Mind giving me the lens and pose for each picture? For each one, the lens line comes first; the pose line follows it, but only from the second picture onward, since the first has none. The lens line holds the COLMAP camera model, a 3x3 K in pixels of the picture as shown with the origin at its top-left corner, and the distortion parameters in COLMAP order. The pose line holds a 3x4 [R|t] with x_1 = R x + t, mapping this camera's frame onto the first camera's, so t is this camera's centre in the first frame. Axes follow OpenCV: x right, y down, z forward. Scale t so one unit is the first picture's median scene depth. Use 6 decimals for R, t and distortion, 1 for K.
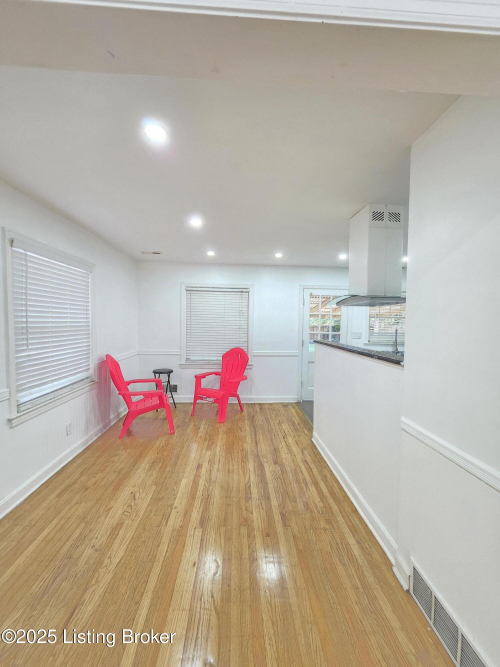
lens RADIAL K [[266.6, 0, 249.9], [0, 266.6, 331.9], [0, 0, 1]] dist [-0.000315, -0.000675]
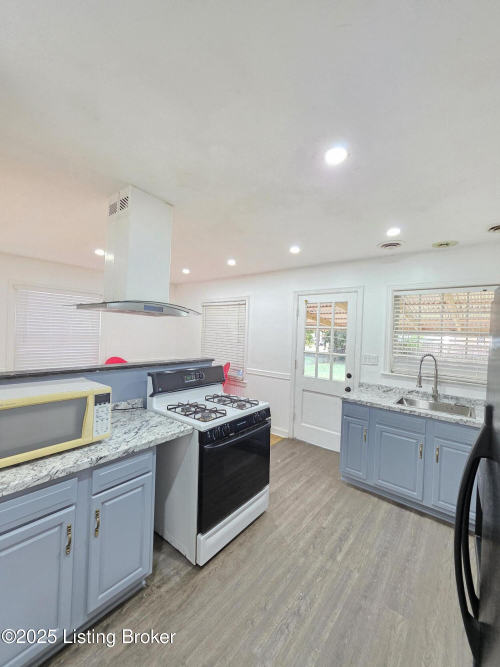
lens RADIAL K [[266.6, 0, 249.9], [0, 266.6, 331.9], [0, 0, 1]] dist [-0.000315, -0.000675]
pose [[0.740322, 0.012709, -0.672133, 0.745473], [-0.051422, 0.997963, -0.037769, -0.020170], [0.670283, 0.062524, 0.739467, 0.379059]]
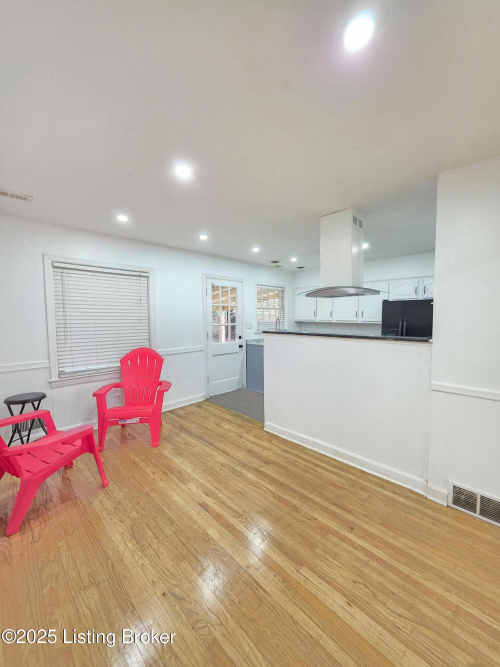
lens RADIAL K [[266.6, 0, 249.9], [0, 266.6, 331.9], [0, 0, 1]] dist [-0.000315, -0.000675]
pose [[0.749633, -0.057313, 0.659367, -0.367313], [0.041102, 0.998352, 0.040050, -0.005693], [-0.660576, -0.002922, 0.750753, 0.231221]]
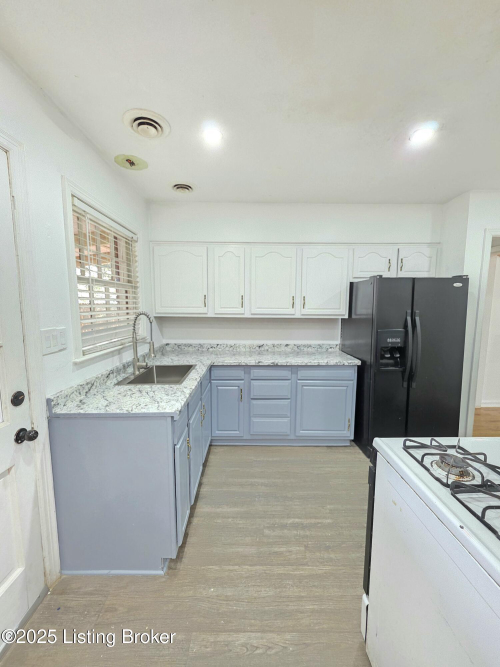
lens RADIAL K [[266.6, 0, 249.9], [0, 266.6, 331.9], [0, 0, 1]] dist [-0.000315, -0.000675]
pose [[0.045424, -0.120183, 0.991712, 0.157040], [0.039308, 0.992183, 0.118440, -0.027504], [-0.998194, 0.033602, 0.049793, 0.933683]]
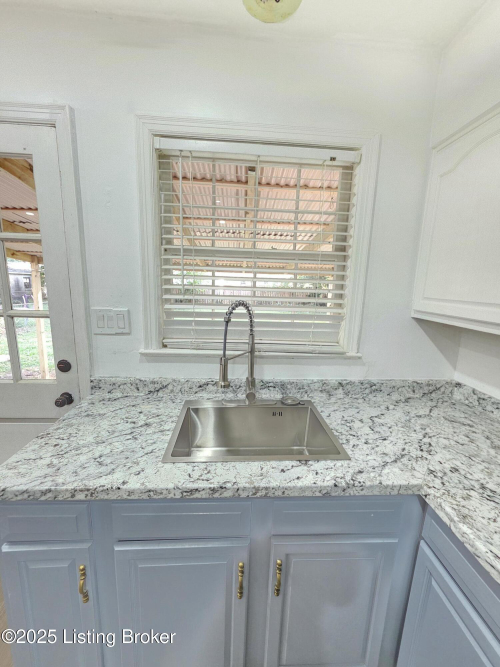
lens RADIAL K [[269.0, 0, 250.0], [0, 269.0, 333.5], [0, 0, 1]] dist [-0.000199, -0.000078]
pose [[0.999778, 0.013717, 0.015983, 0.638377], [-0.015904, 0.989166, 0.145940, -0.020979], [-0.013808, -0.146162, 0.989164, 0.884009]]
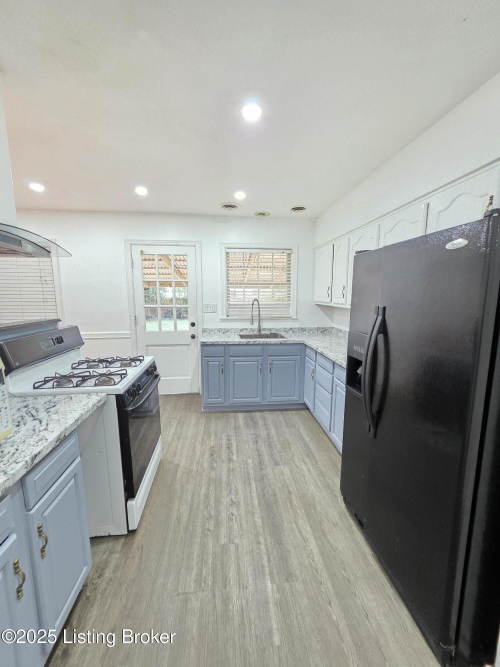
lens RADIAL K [[266.6, 0, 249.9], [0, 266.6, 331.9], [0, 0, 1]] dist [-0.000315, -0.000675]
pose [[0.998495, -0.021023, 0.050657, 0.568247], [0.015926, 0.994960, 0.099003, 0.006778], [-0.052483, -0.098047, 0.993797, 0.286636]]
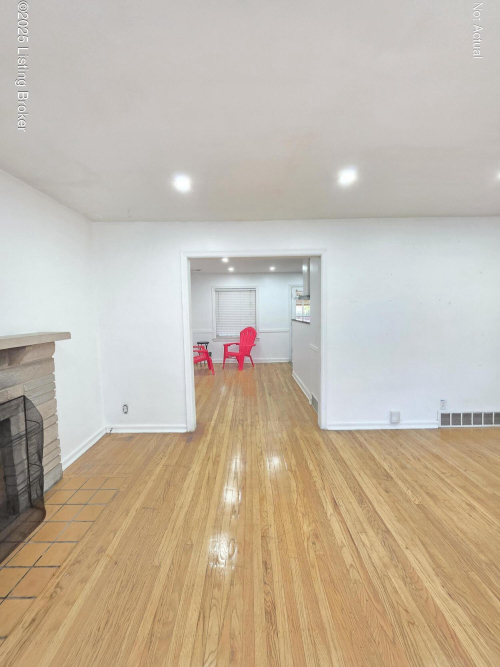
lens RADIAL K [[266.6, 0, 249.9], [0, 266.6, 331.9], [0, 0, 1]] dist [-0.000315, -0.000675]
pose [[0.998570, -0.026110, -0.046650, 0.032614], [0.028442, 0.998342, 0.050048, 0.010750], [0.045266, -0.051303, 0.997657, -0.638402]]
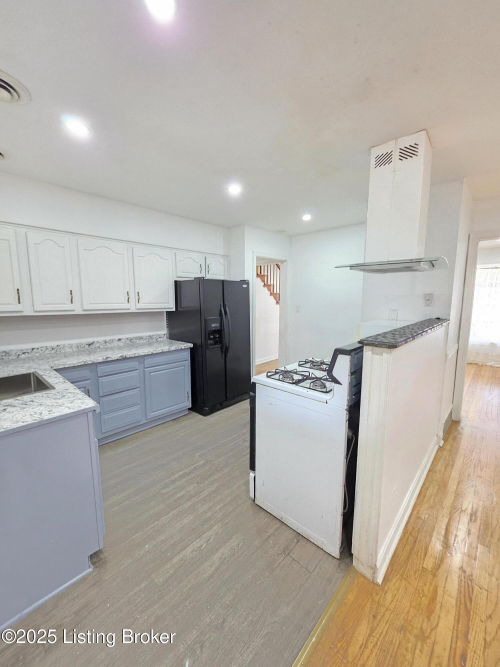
lens RADIAL K [[266.6, 0, 249.9], [0, 266.6, 331.9], [0, 0, 1]] dist [-0.000315, -0.000675]
pose [[-0.692904, -0.105644, 0.713249, 0.099874], [0.019341, 0.986129, 0.164852, -0.038304], [-0.720770, 0.128021, -0.681249, 1.122726]]
